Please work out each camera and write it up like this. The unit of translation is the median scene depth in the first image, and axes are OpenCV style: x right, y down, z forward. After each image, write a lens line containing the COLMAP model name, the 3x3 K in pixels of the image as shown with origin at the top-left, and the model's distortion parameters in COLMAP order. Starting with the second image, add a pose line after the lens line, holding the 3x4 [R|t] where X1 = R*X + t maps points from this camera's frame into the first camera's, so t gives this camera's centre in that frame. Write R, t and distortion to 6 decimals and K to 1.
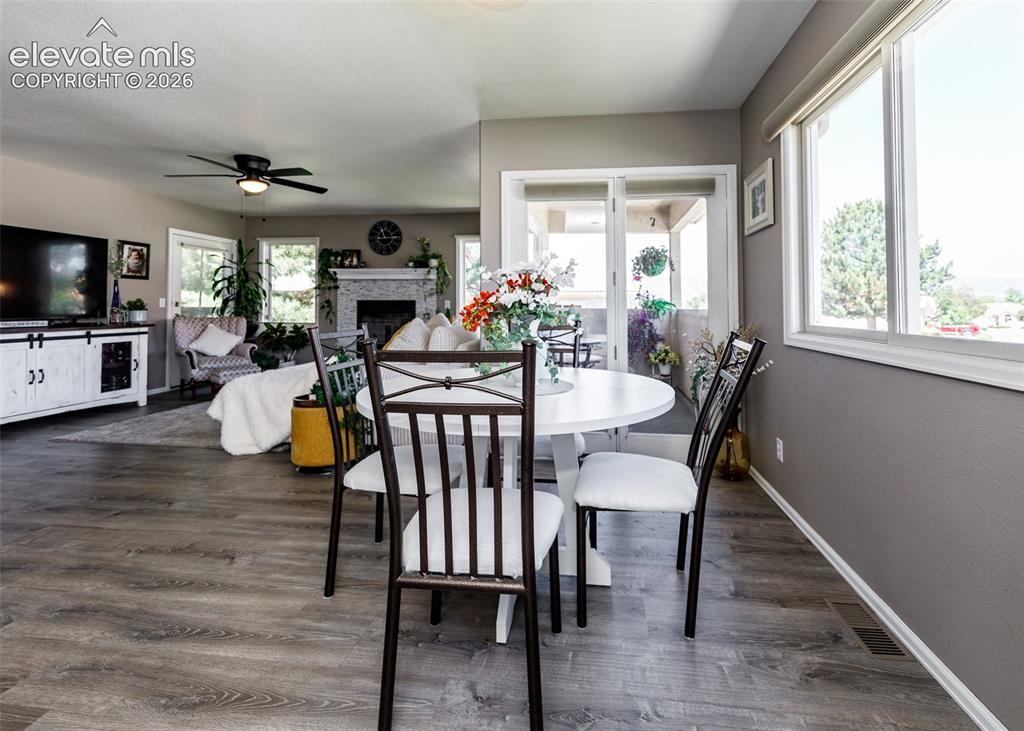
lens RADIAL K [[459.2, 0, 541.9], [0, 459.2, 298.1], [0, 0, 1]] dist [0.012803, -0.001580]
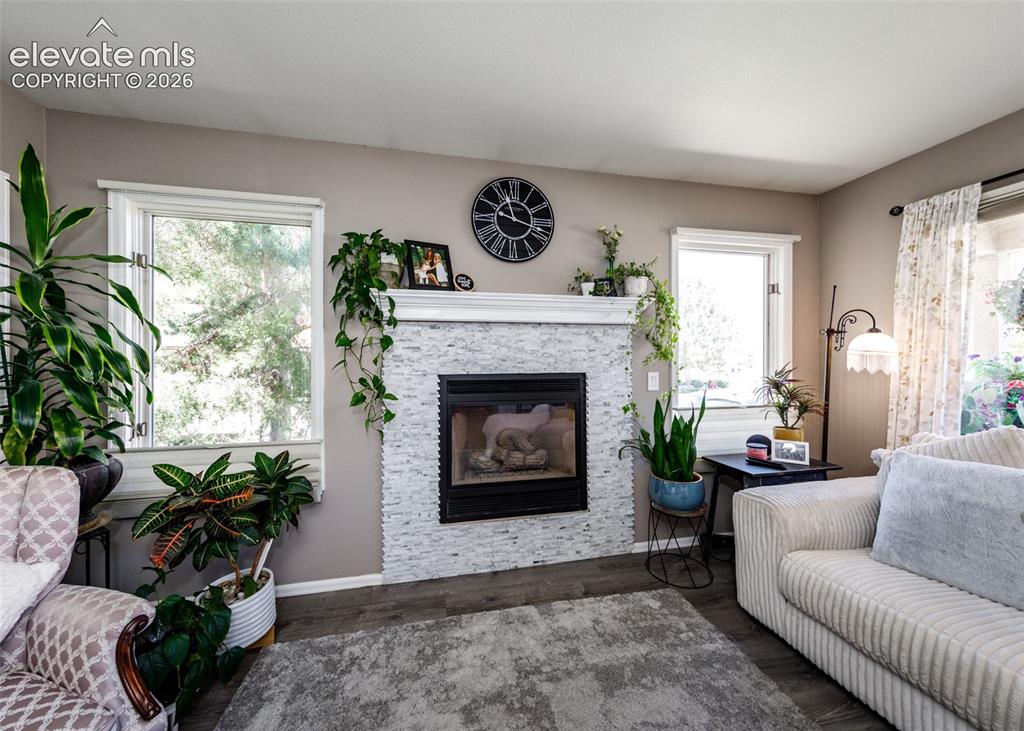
lens RADIAL K [[368.1, 0, 505.7], [0, 368.1, 361.2], [0, 0, 1]] dist [0.010634, -0.001264]
pose [[0.945458, -0.010445, 0.325576, -0.521358], [0.003951, 0.999780, 0.020600, -0.014822], [-0.325720, -0.018190, 0.945291, 0.792705]]
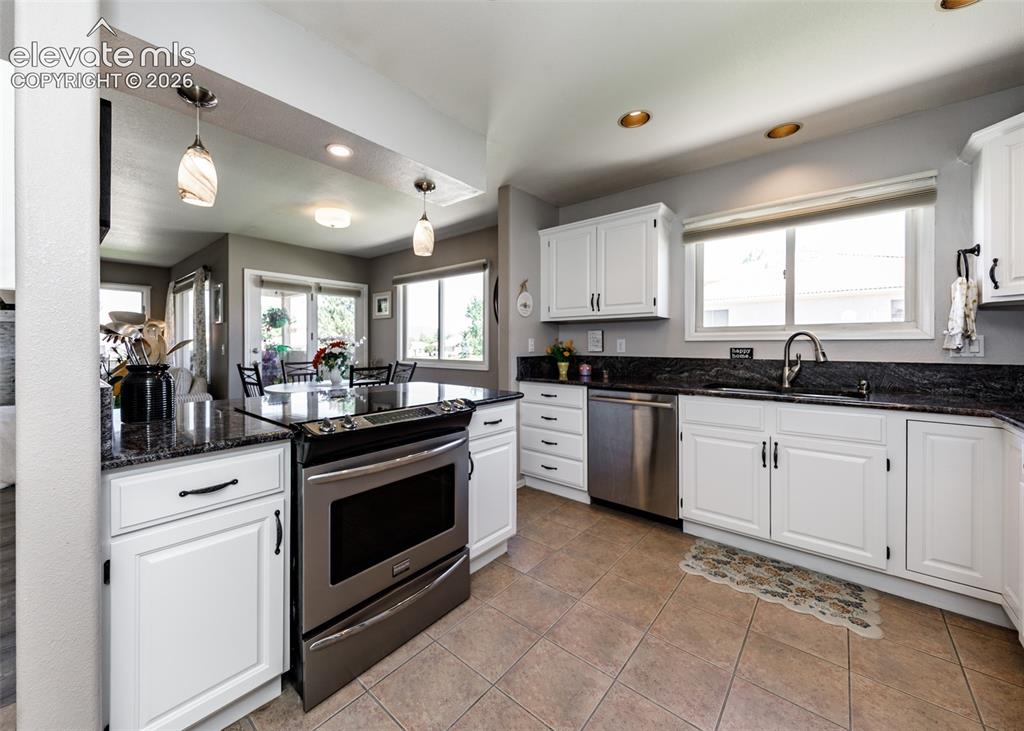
lens RADIAL K [[412.7, 0, 484.6], [0, 412.7, 348.1], [0, 0, 1]] dist [-0.000218, 0.000574]
pose [[0.590275, -0.004580, 0.807189, -0.423972], [-0.017405, 0.999679, 0.018399, -0.021142], [-0.807015, -0.024909, 0.590006, -0.301471]]
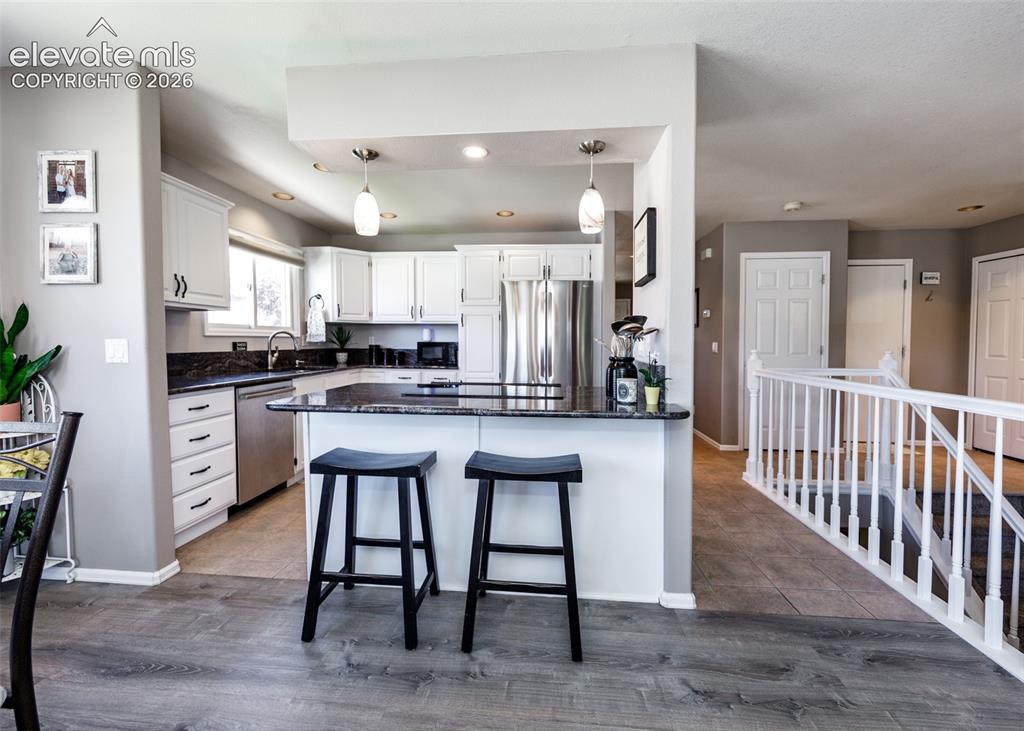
lens RADIAL K [[426.7, 0, 517.2], [0, 426.7, 355.4], [0, 0, 1]] dist [0.010626, -0.001049]
pose [[-0.999533, -0.006407, -0.029879, -0.237085], [-0.006833, 0.999876, 0.014161, -0.010111], [0.029785, 0.014358, -0.999453, 0.374704]]
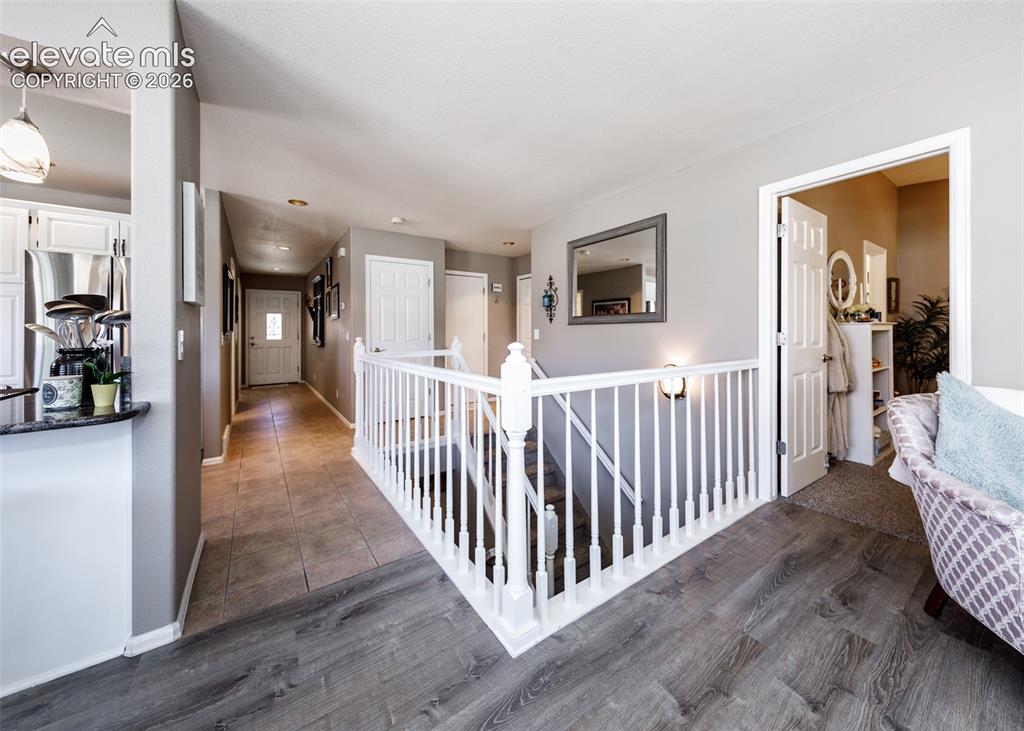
lens RADIAL K [[368.1, 0, 501.9], [0, 368.1, 329.6], [0, 0, 1]] dist [0.010634, -0.001264]
pose [[-0.764134, -0.002886, -0.645051, -0.385075], [0.016631, 0.999569, -0.024173, -0.005812], [0.644843, -0.029199, -0.763757, 0.382350]]
